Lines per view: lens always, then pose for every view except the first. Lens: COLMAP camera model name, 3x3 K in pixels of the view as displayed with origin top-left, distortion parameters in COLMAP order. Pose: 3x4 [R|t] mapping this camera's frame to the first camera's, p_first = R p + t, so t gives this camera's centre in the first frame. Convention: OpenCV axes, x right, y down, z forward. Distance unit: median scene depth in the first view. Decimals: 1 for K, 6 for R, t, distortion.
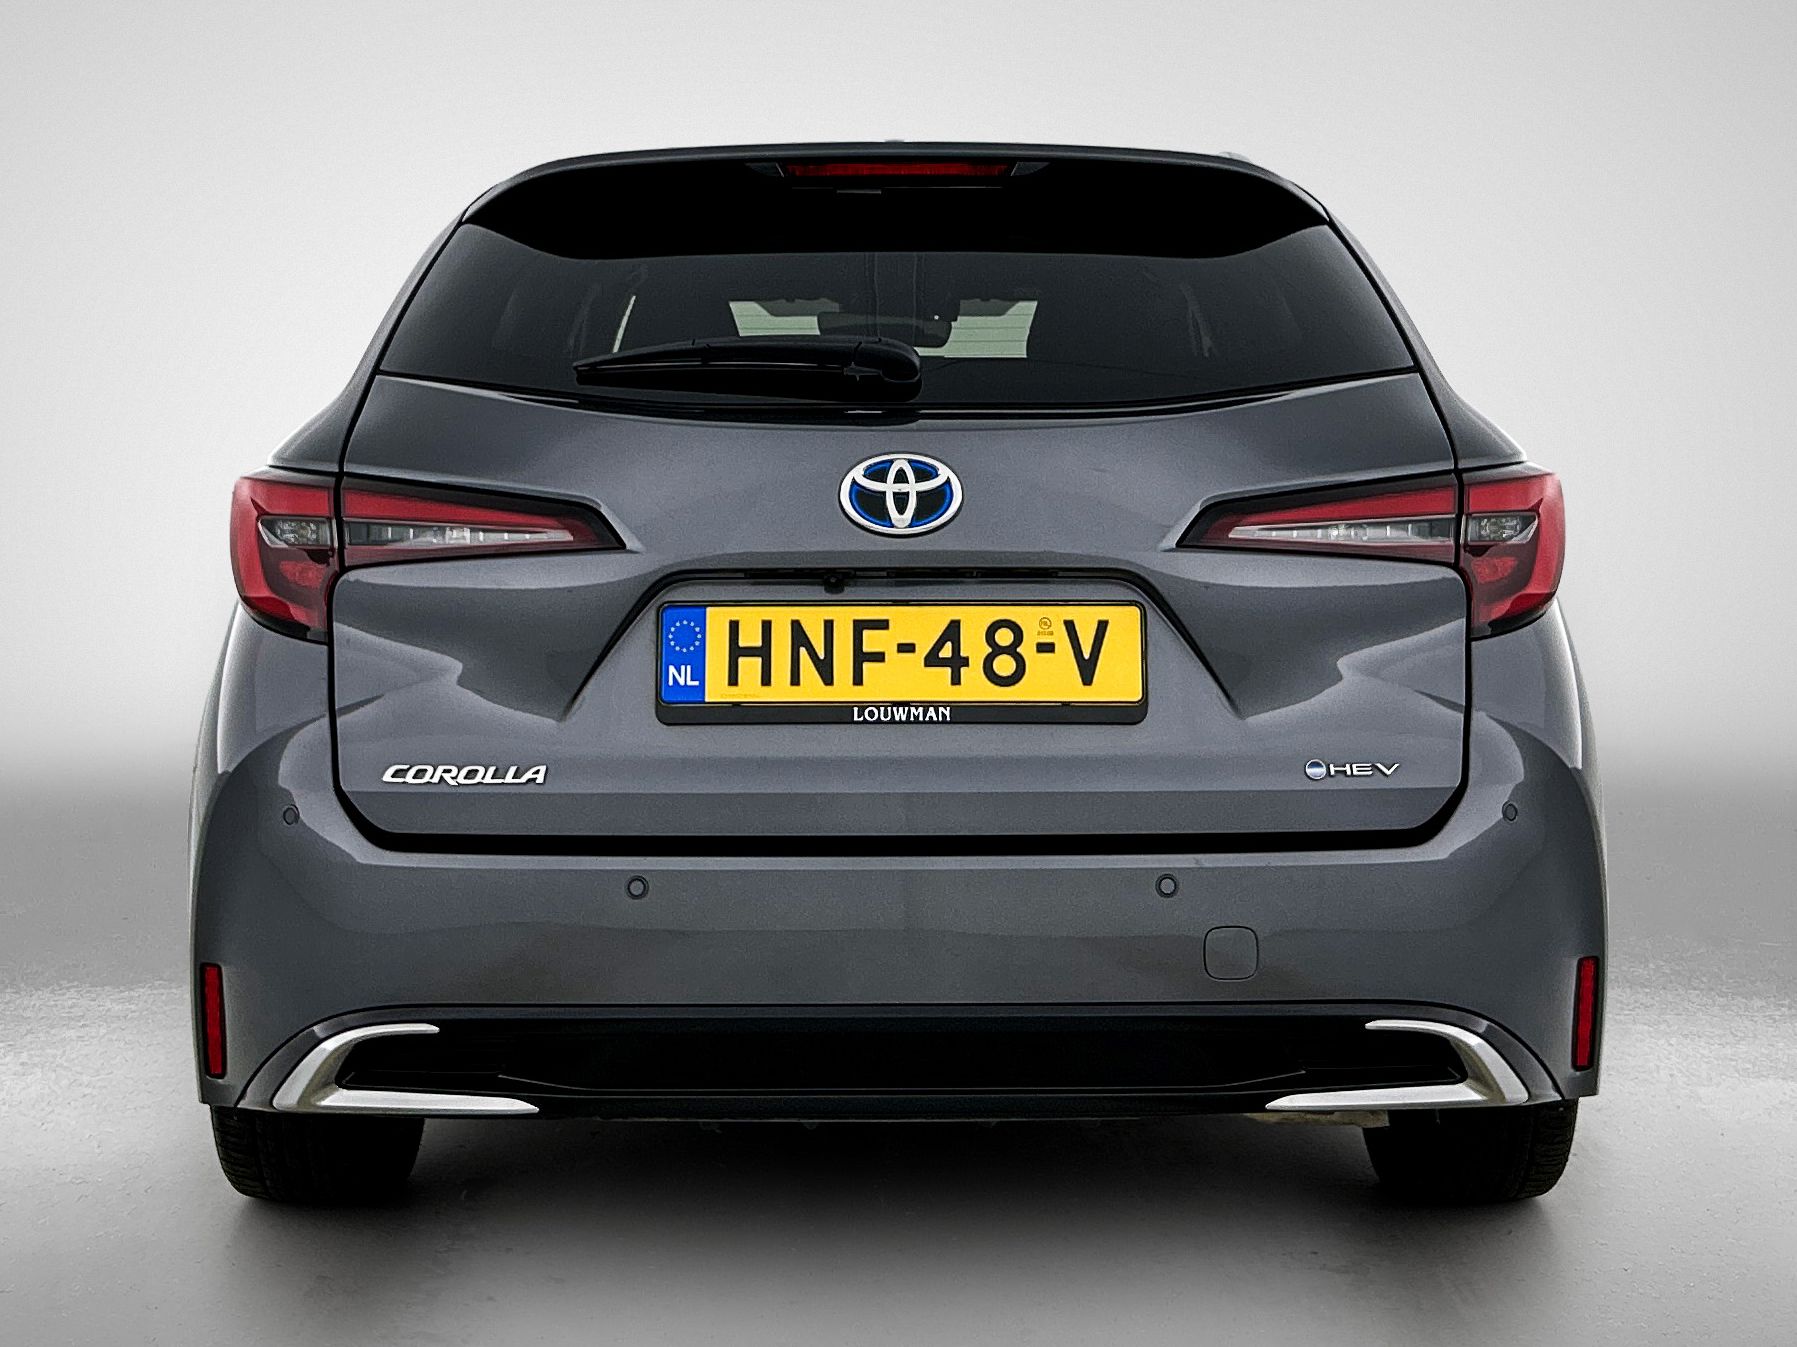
lens RADIAL K [[1298.1, 0, 920.7], [0, 1298.1, 675.4], [0, 0, 1]] dist [-0.001165, -0.000432]
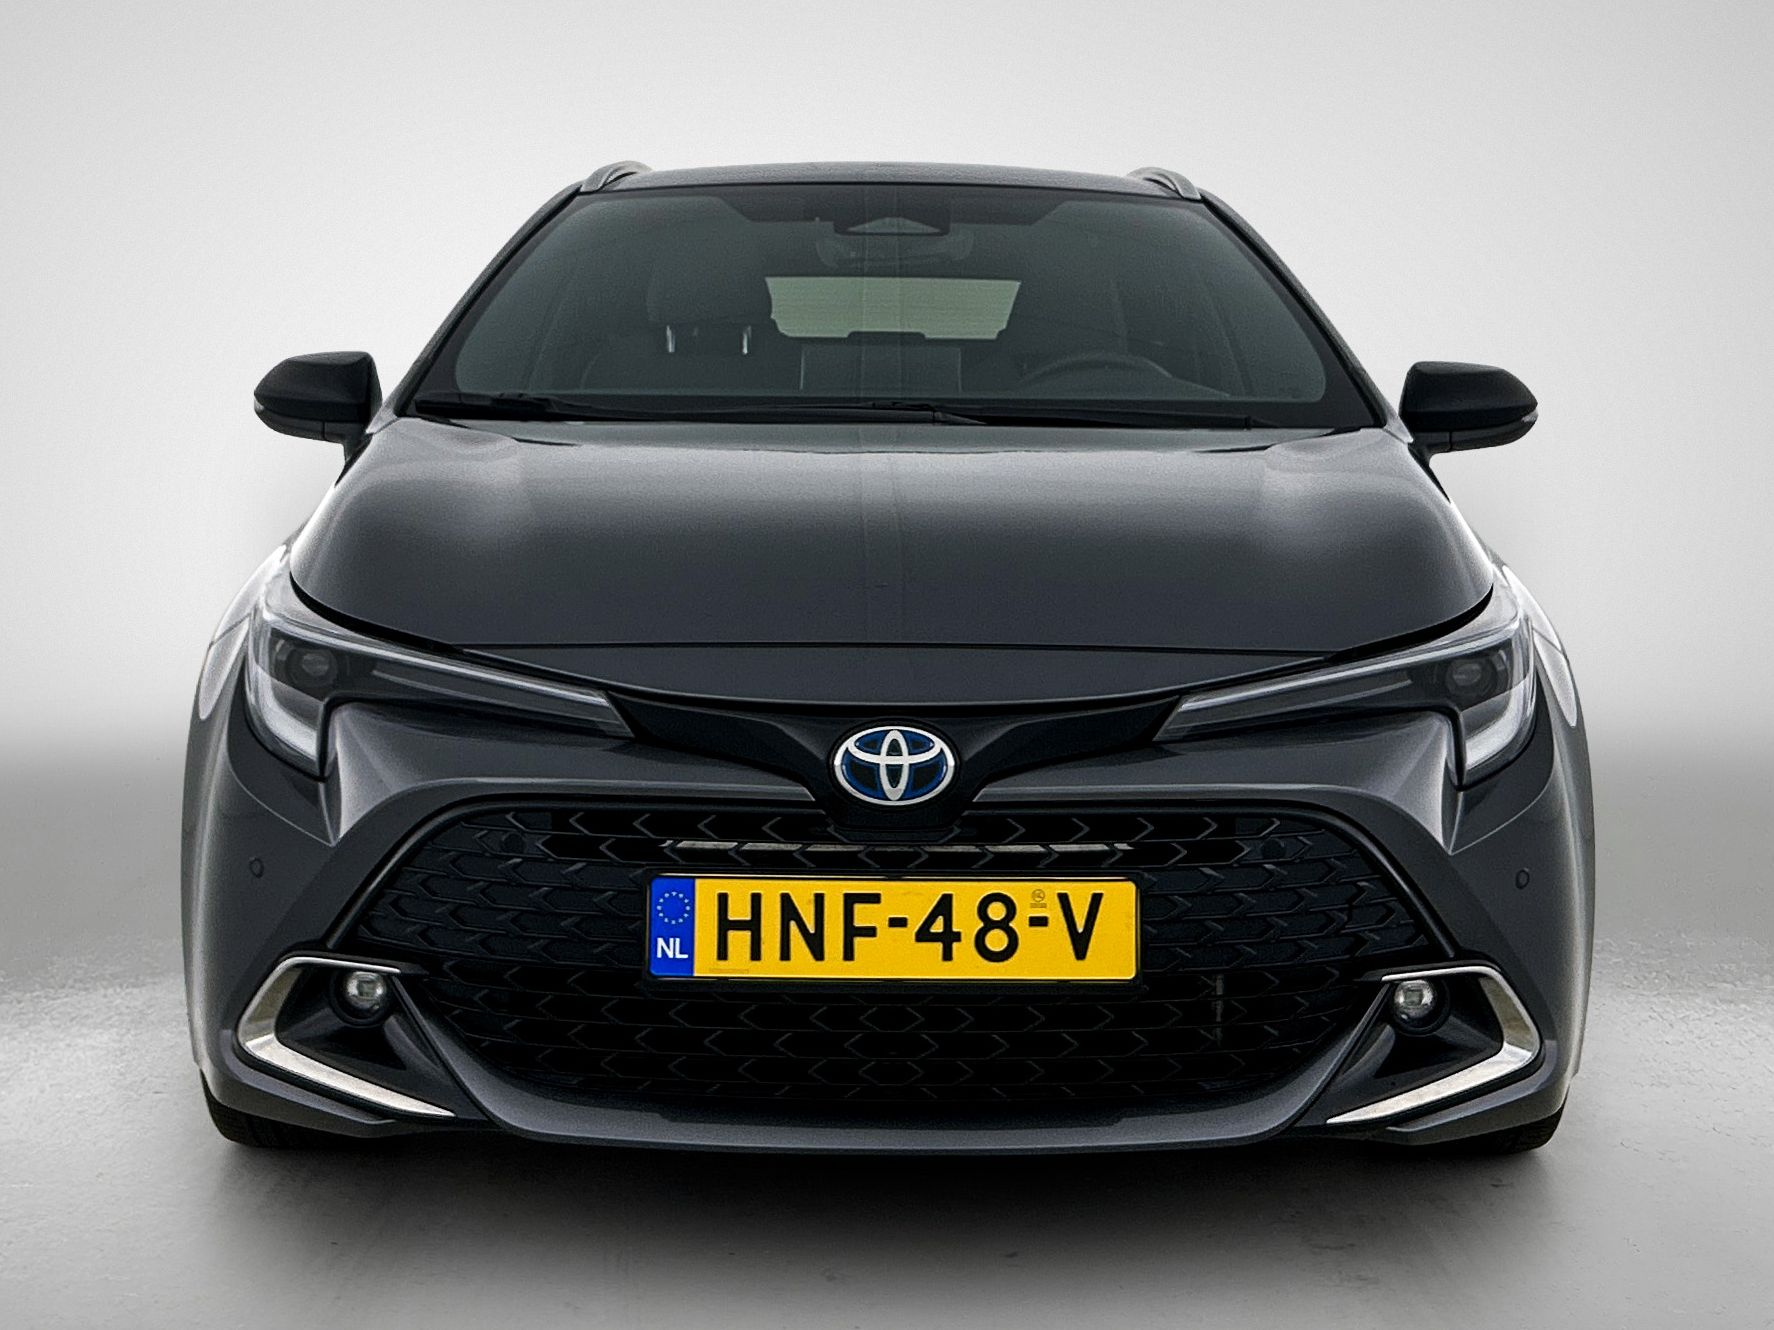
lens RADIAL K [[1281.0, 0, 887.0], [0, 1281.0, 665.0], [0, 0, 1]] dist [0.010757, 0.001544]
pose [[0.999920, 0.011537, -0.005090, -0.016450], [-0.011186, 0.997868, 0.064301, -0.279249], [0.005821, -0.064239, 0.997918, 0.039287]]
